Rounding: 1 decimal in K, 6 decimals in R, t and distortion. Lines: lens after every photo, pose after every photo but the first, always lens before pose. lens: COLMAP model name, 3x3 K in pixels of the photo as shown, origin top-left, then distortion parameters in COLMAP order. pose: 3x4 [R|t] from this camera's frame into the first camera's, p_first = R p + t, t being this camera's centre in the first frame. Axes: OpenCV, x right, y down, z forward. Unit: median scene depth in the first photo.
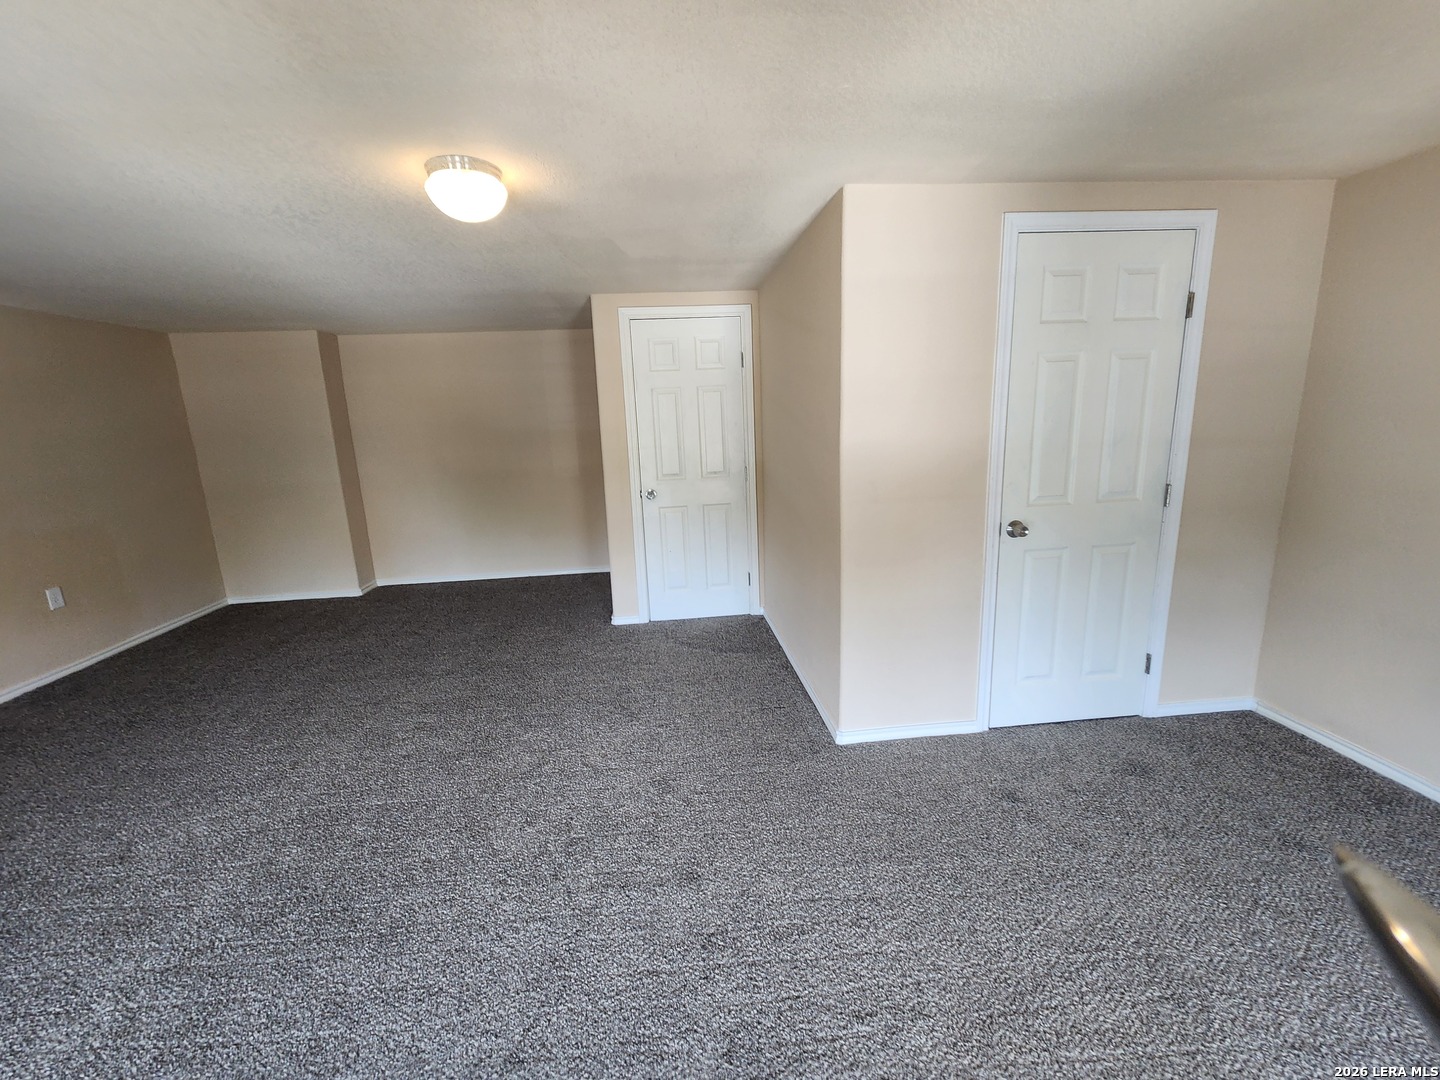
lens RADIAL K [[592.9, 0, 716.5], [0, 592.9, 537.2], [0, 0, 1]] dist [0.001223, -0.000006]
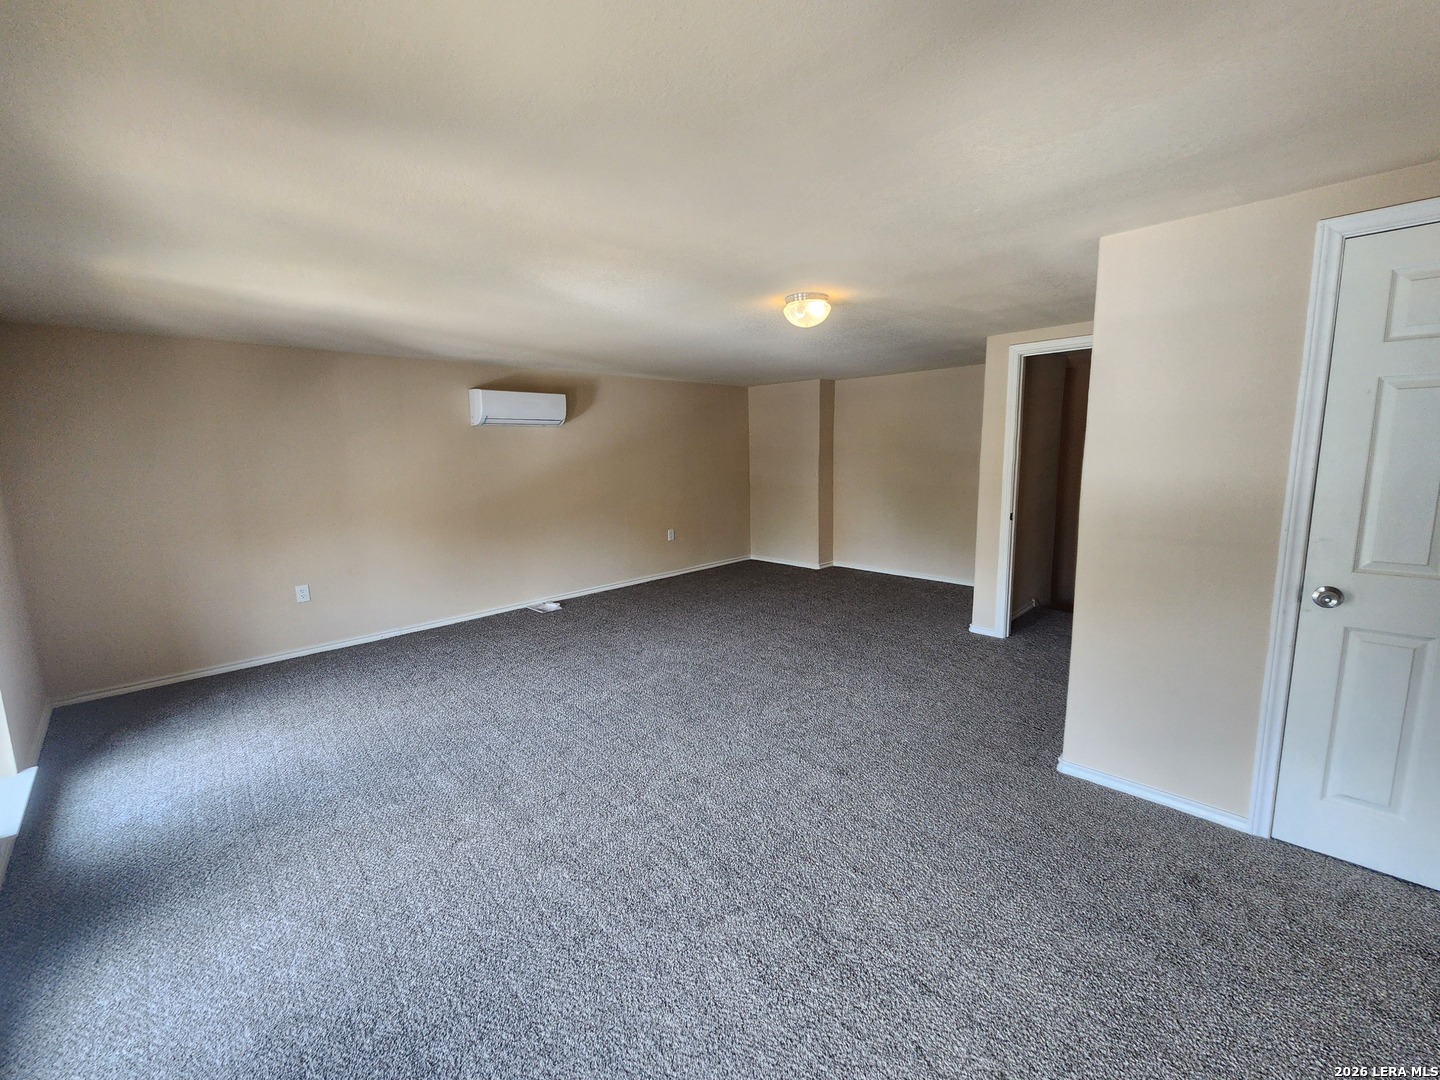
lens RADIAL K [[592.9, 0, 710.2], [0, 592.9, 535.7], [0, 0, 1]] dist [0.001223, -0.000006]
pose [[0.629419, 0.137473, -0.764809, 0.536365], [-0.161858, 0.985833, 0.043997, 0.004437], [0.760022, 0.096098, 0.642753, -0.140573]]
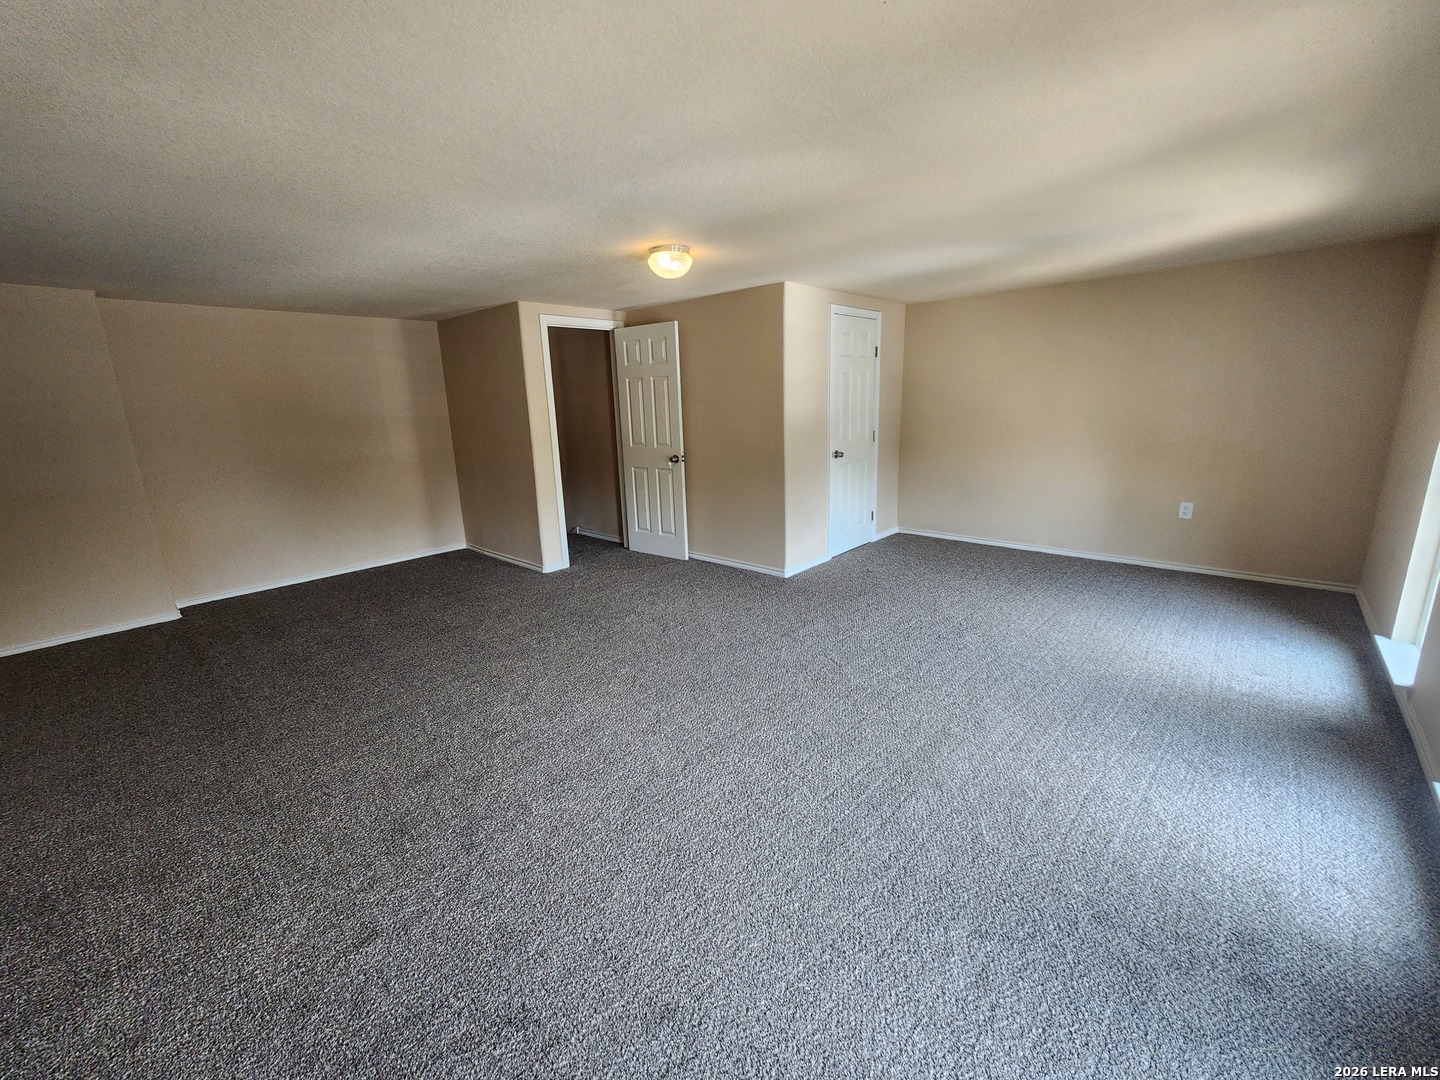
lens RADIAL K [[592.9, 0, 715.3], [0, 592.9, 538.6], [0, 0, 1]] dist [0.001223, -0.000006]
pose [[0.737113, -0.141907, 0.660701, -1.128448], [0.140661, 0.988507, 0.055385, 0.093984], [-0.660968, 0.052110, 0.748603, -0.231424]]
